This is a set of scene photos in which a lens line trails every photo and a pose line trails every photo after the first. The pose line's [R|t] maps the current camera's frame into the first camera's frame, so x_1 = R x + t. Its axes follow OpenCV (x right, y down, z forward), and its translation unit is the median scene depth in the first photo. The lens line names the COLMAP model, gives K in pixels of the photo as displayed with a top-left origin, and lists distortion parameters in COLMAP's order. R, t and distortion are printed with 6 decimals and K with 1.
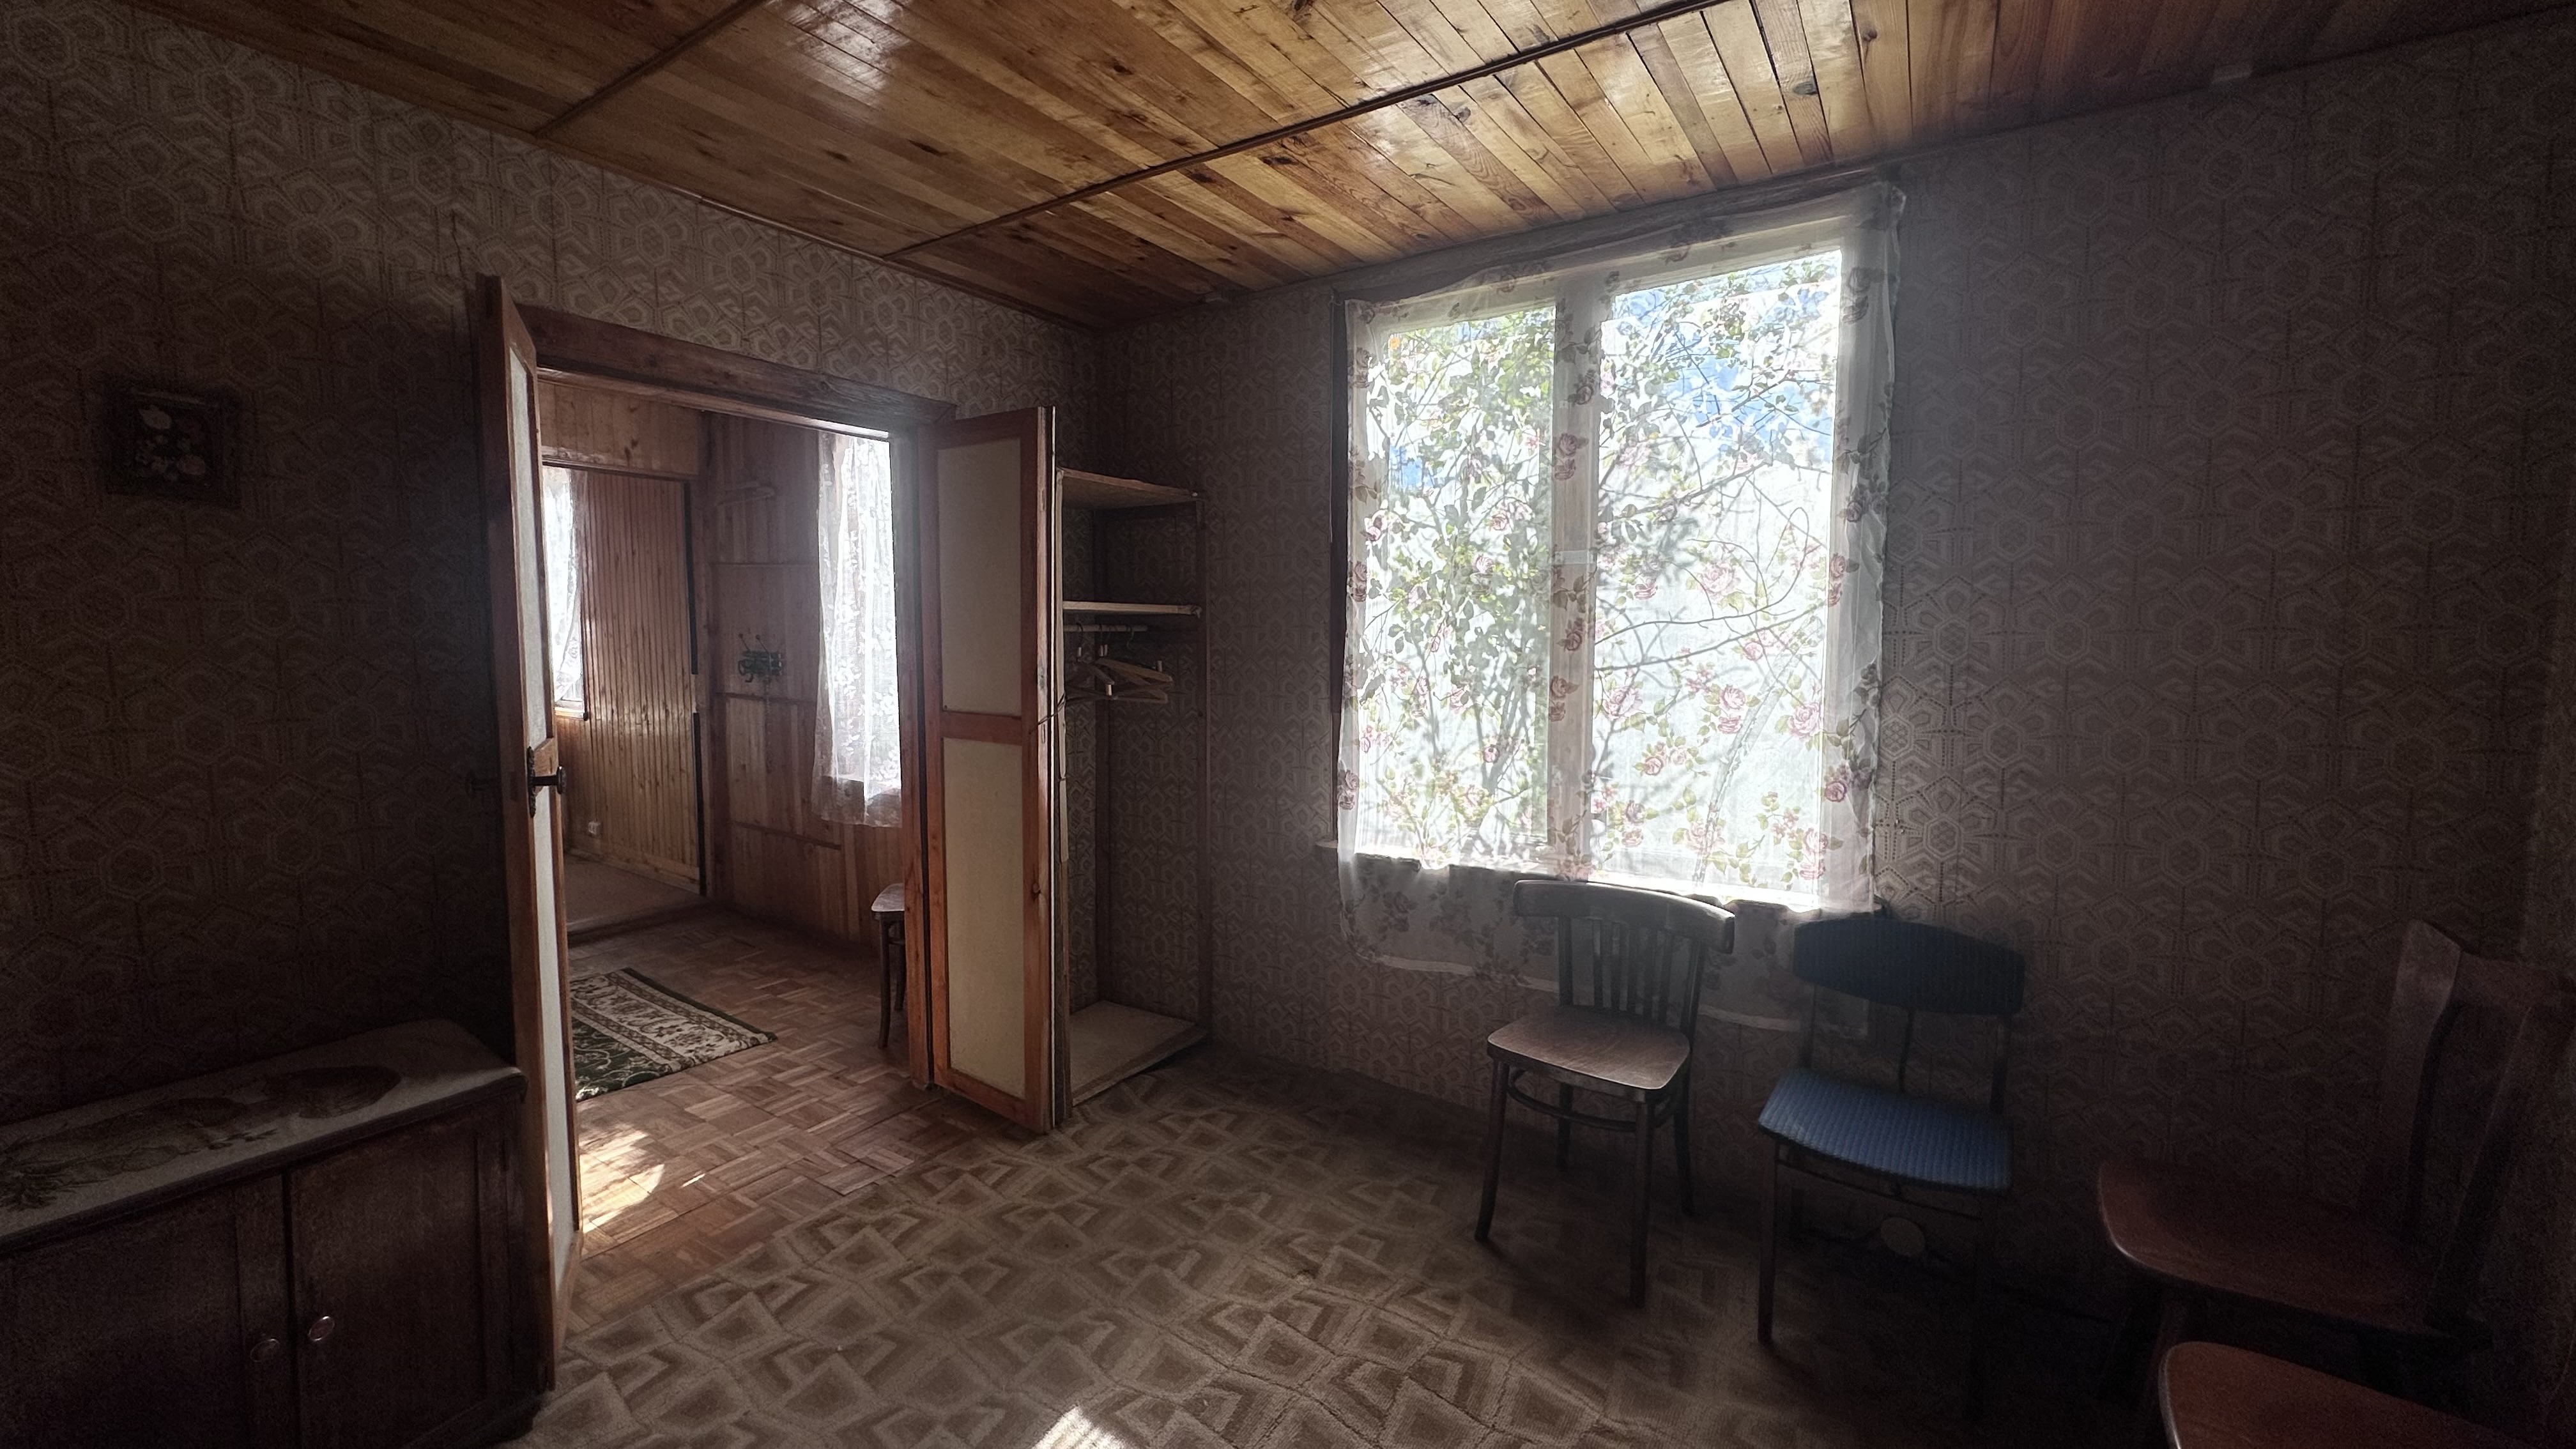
lens RADIAL K [[1023.6, 0, 1292.9], [0, 1023.6, 720.9], [0, 0, 1]] dist [-0.005281, 0.000943]
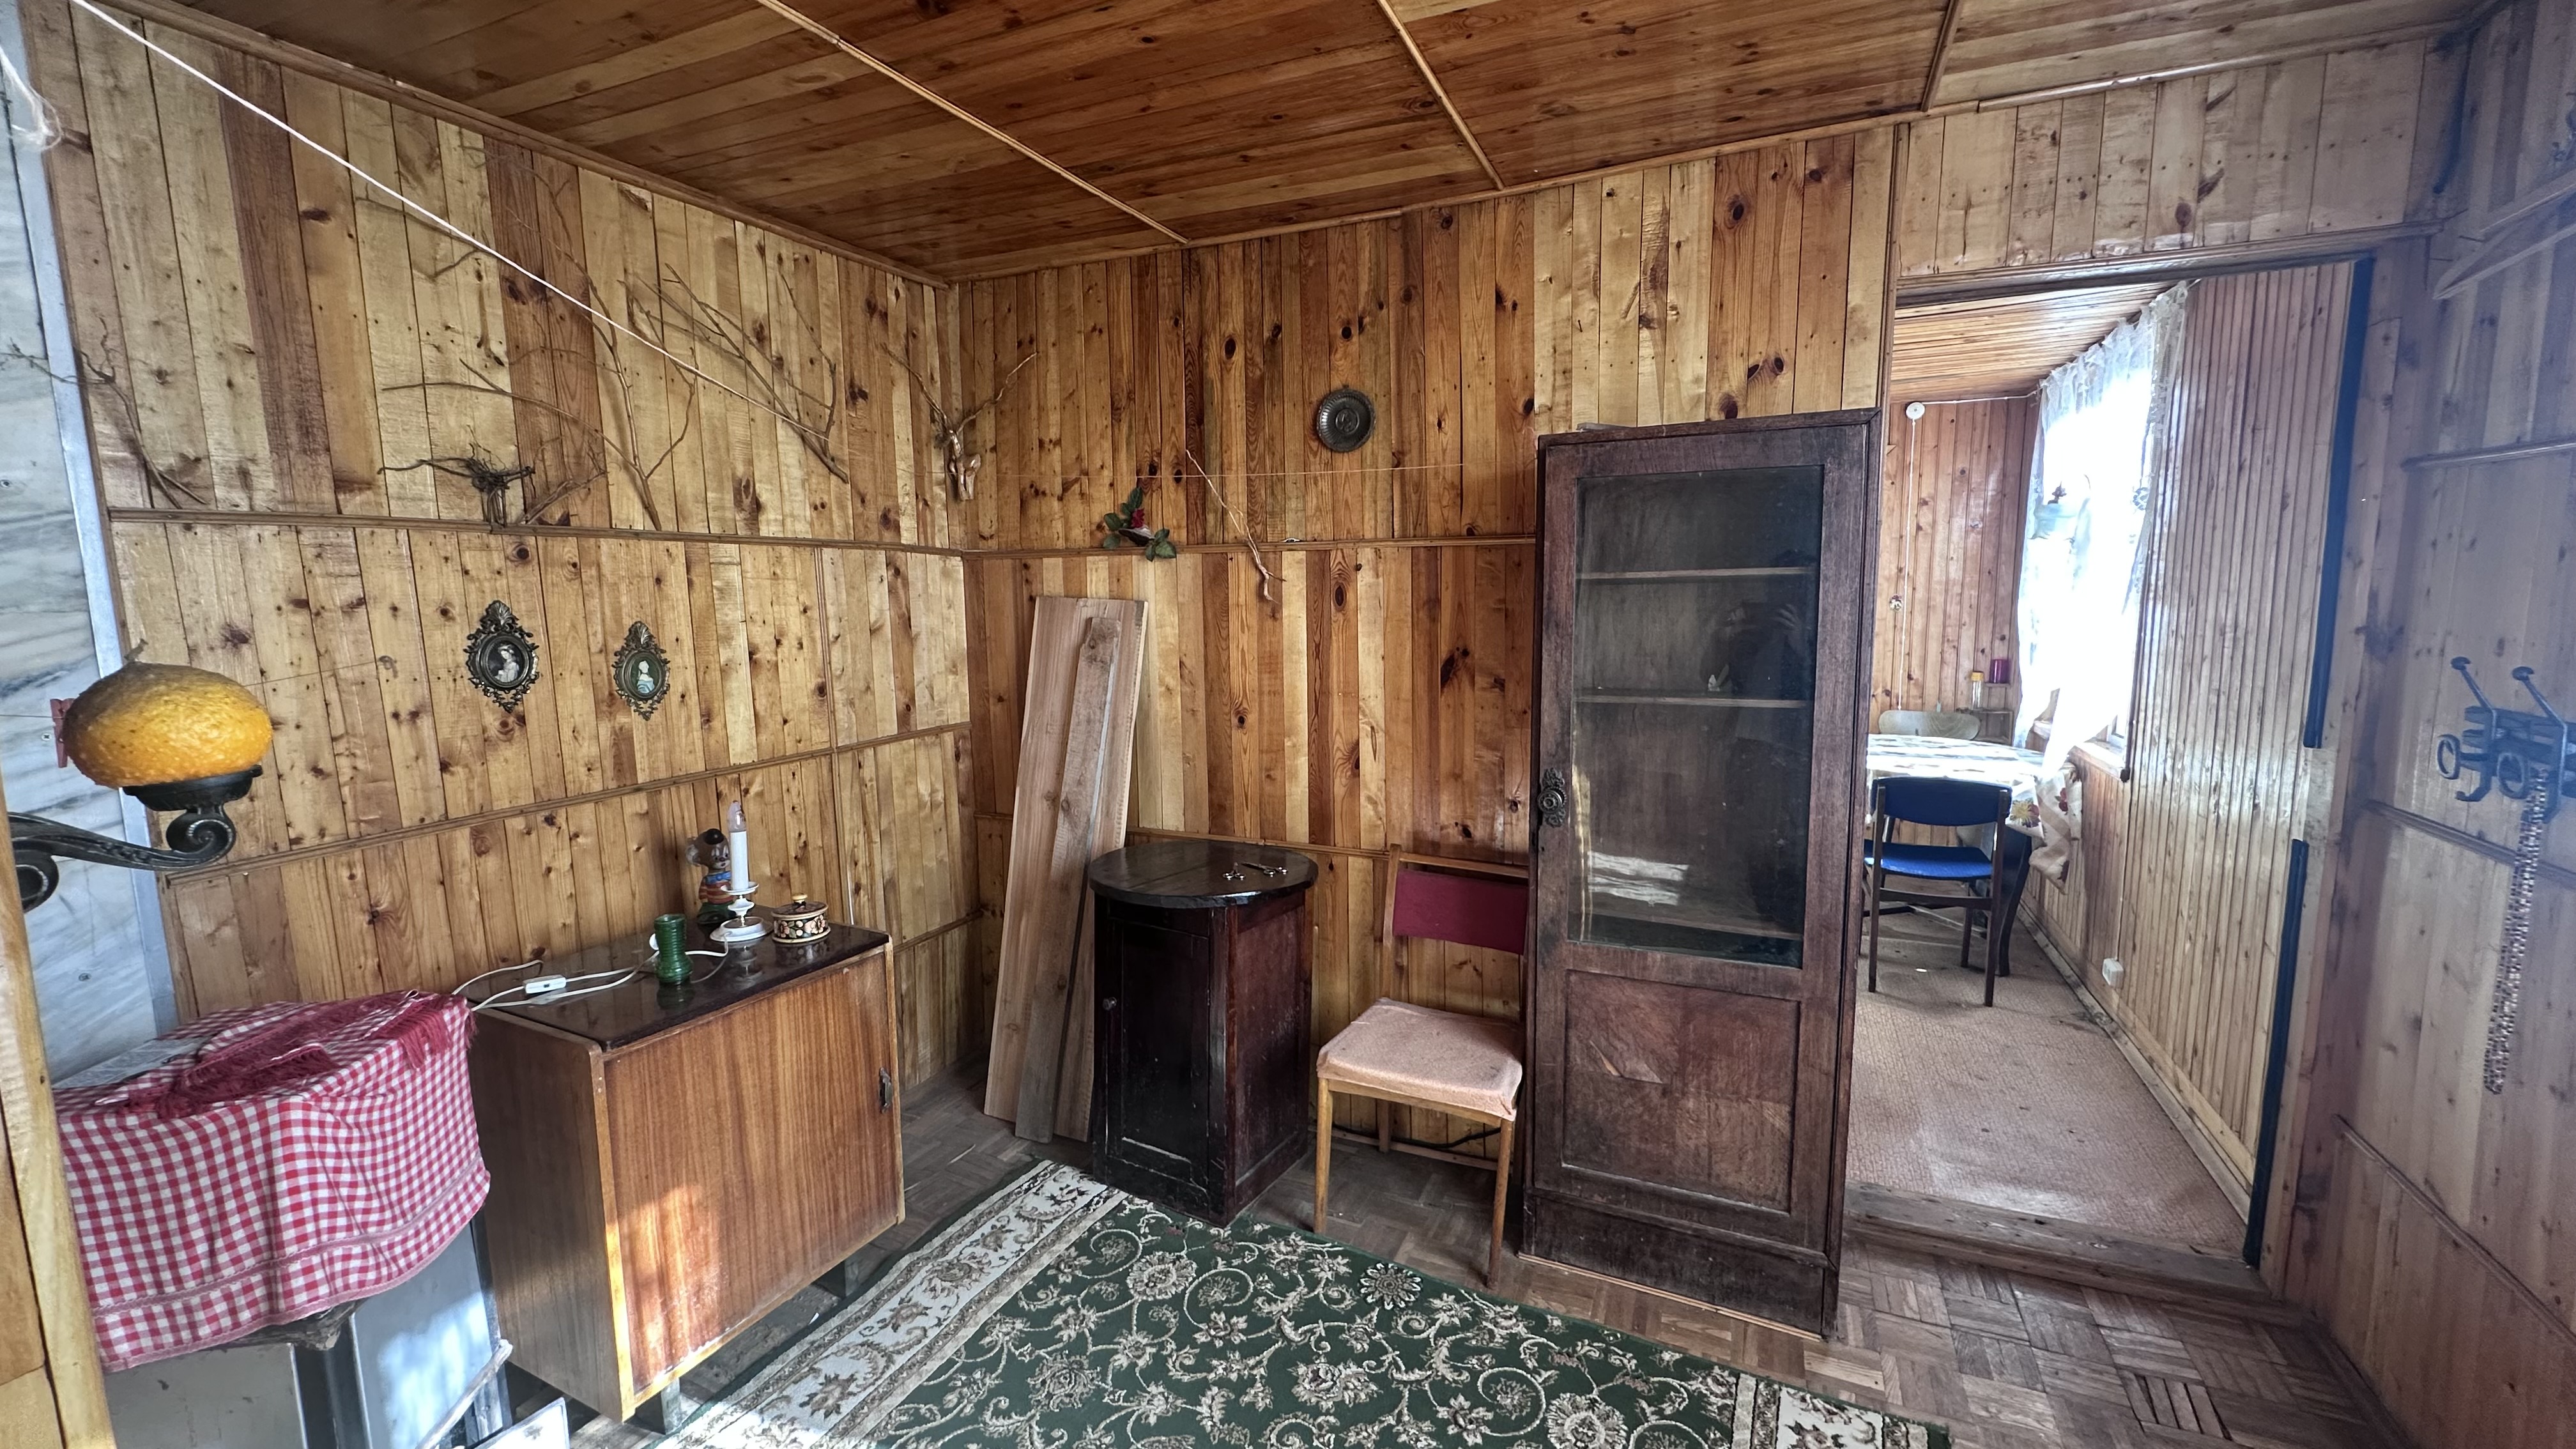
lens RADIAL K [[1023.6, 0, 1286.9], [0, 1023.6, 720.1], [0, 0, 1]] dist [-0.005281, 0.000943]
pose [[0.152327, 0.108603, -0.982345, -0.468997], [-0.073286, 0.992449, 0.098356, -0.122241], [0.985609, 0.057010, 0.159136, 0.993474]]
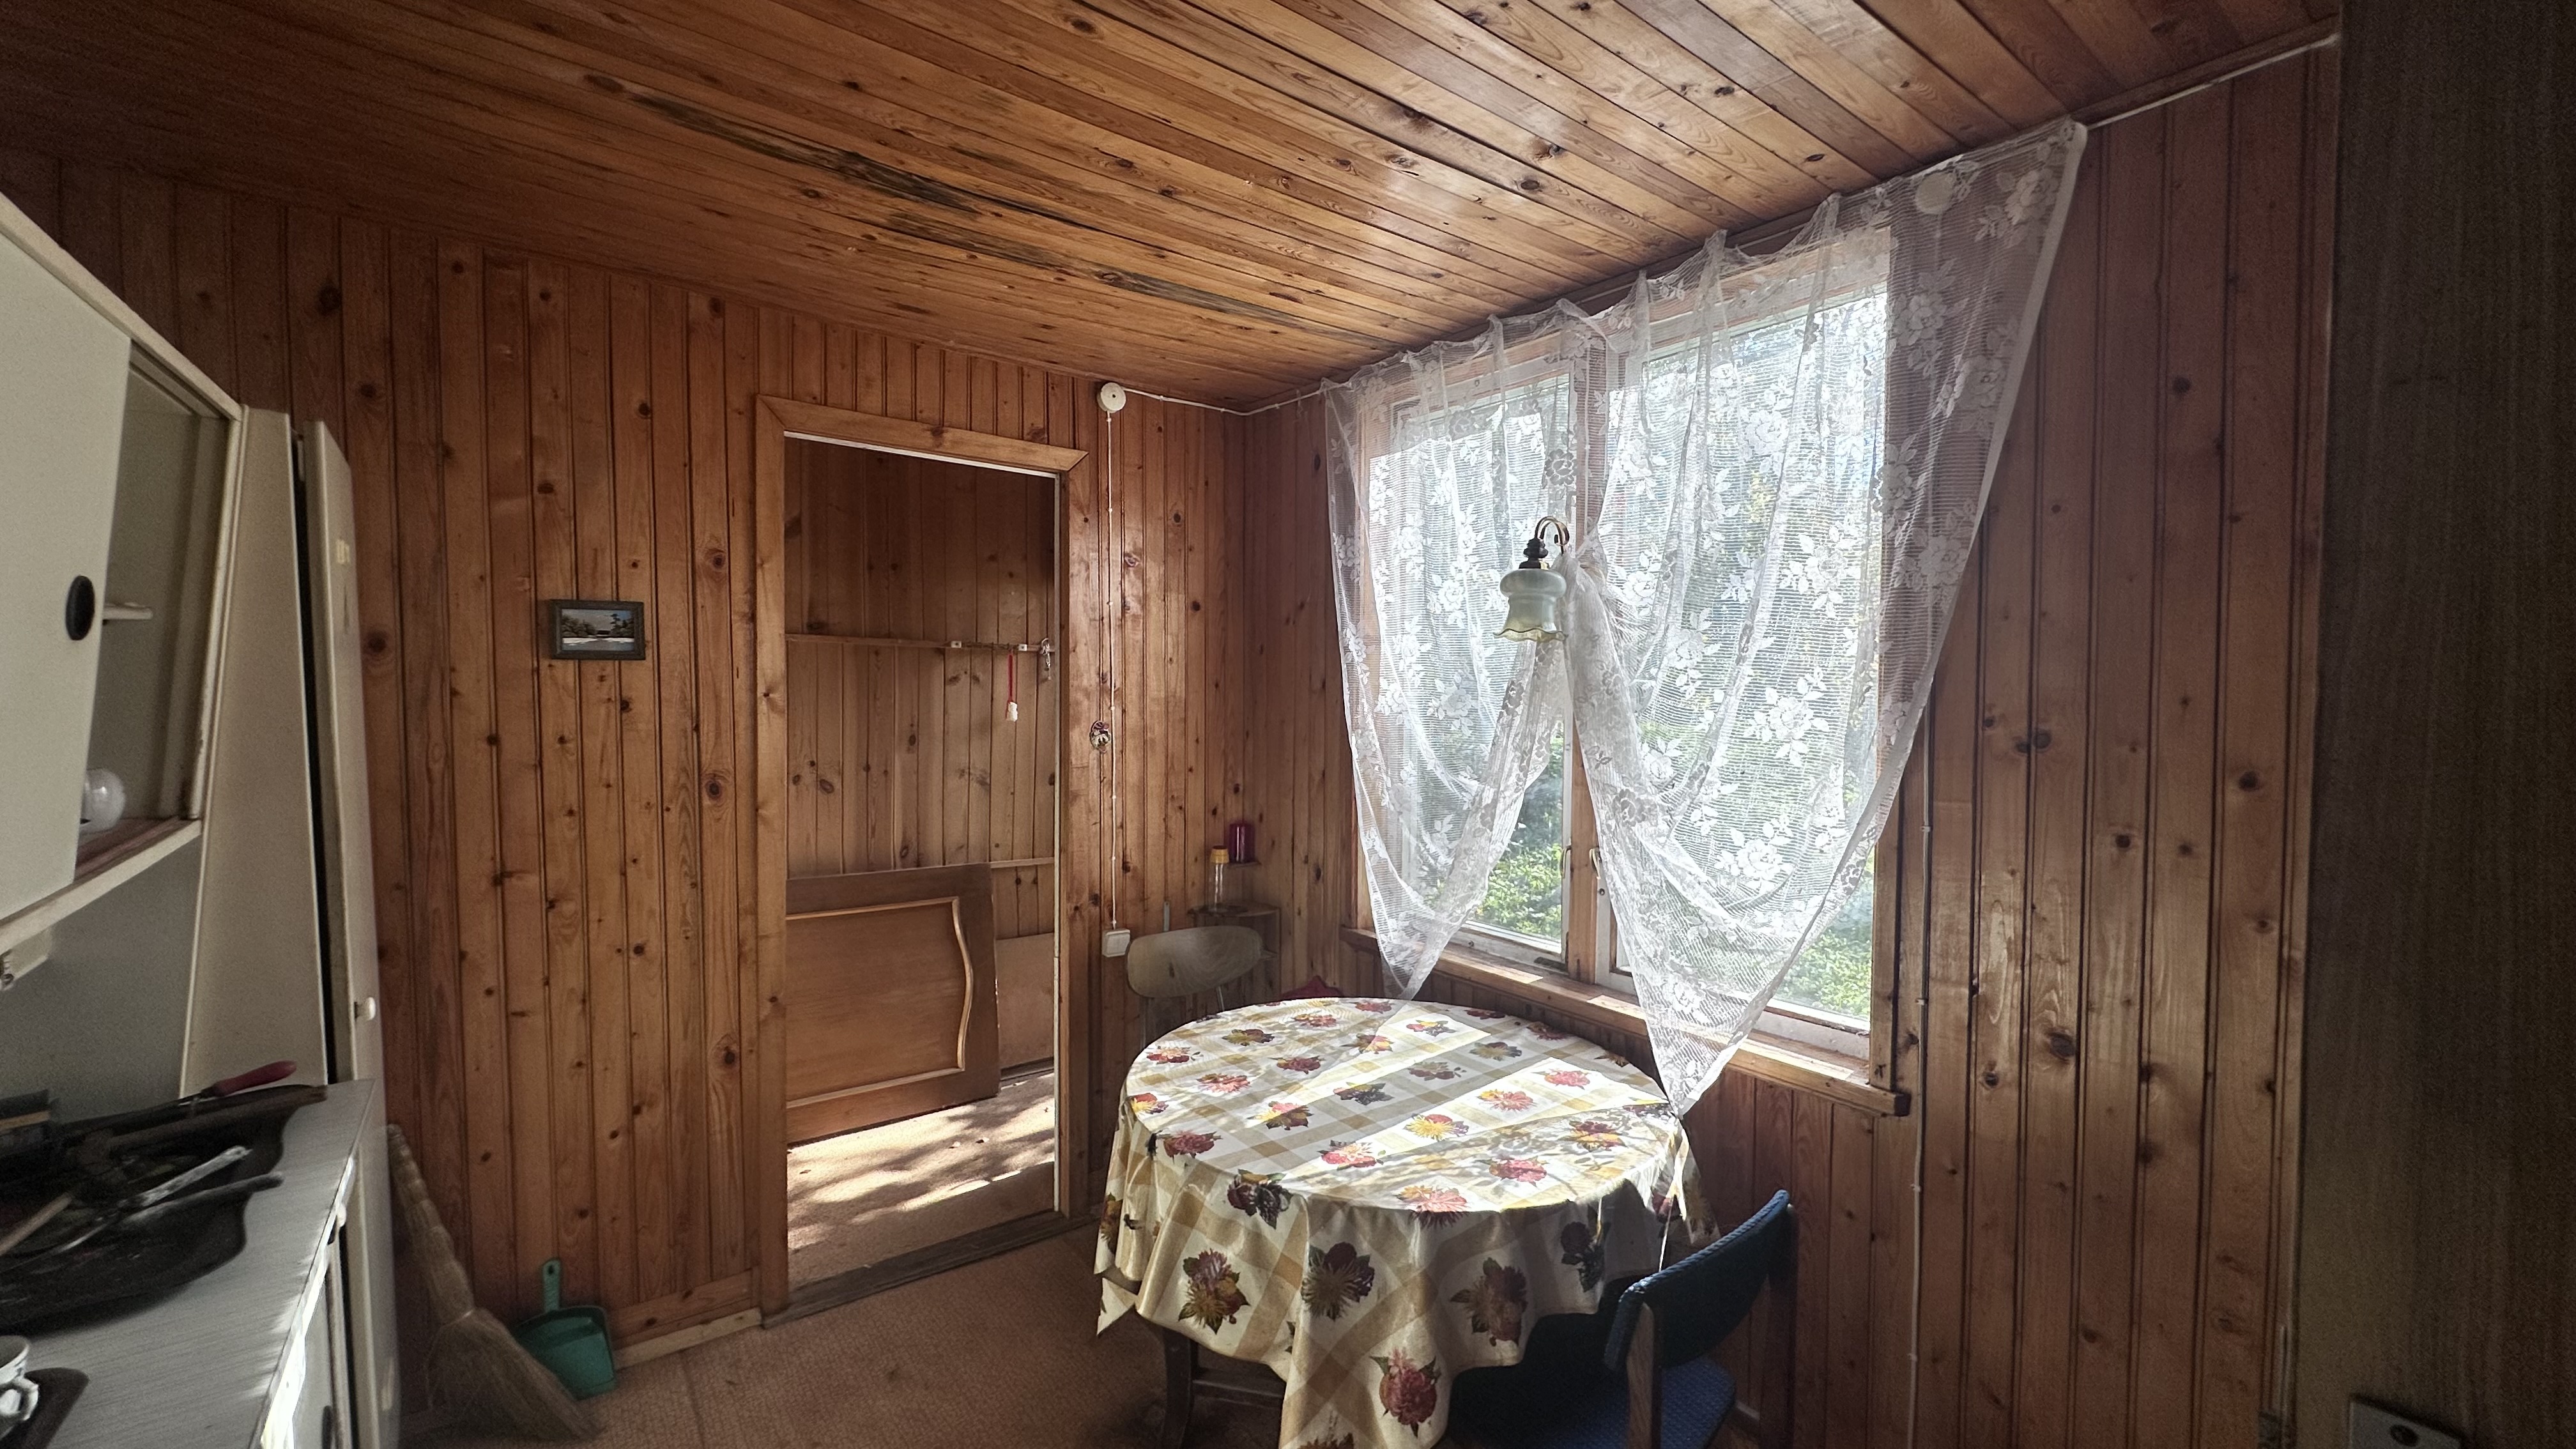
lens RADIAL K [[1023.6, 0, 1282.2], [0, 1023.6, 719.7], [0, 0, 1]] dist [-0.005281, 0.000943]
pose [[0.941977, 0.003483, -0.335660, -1.681928], [-0.022756, 0.998308, -0.053501, -0.200704], [0.334906, 0.058035, 0.940463, 1.480865]]
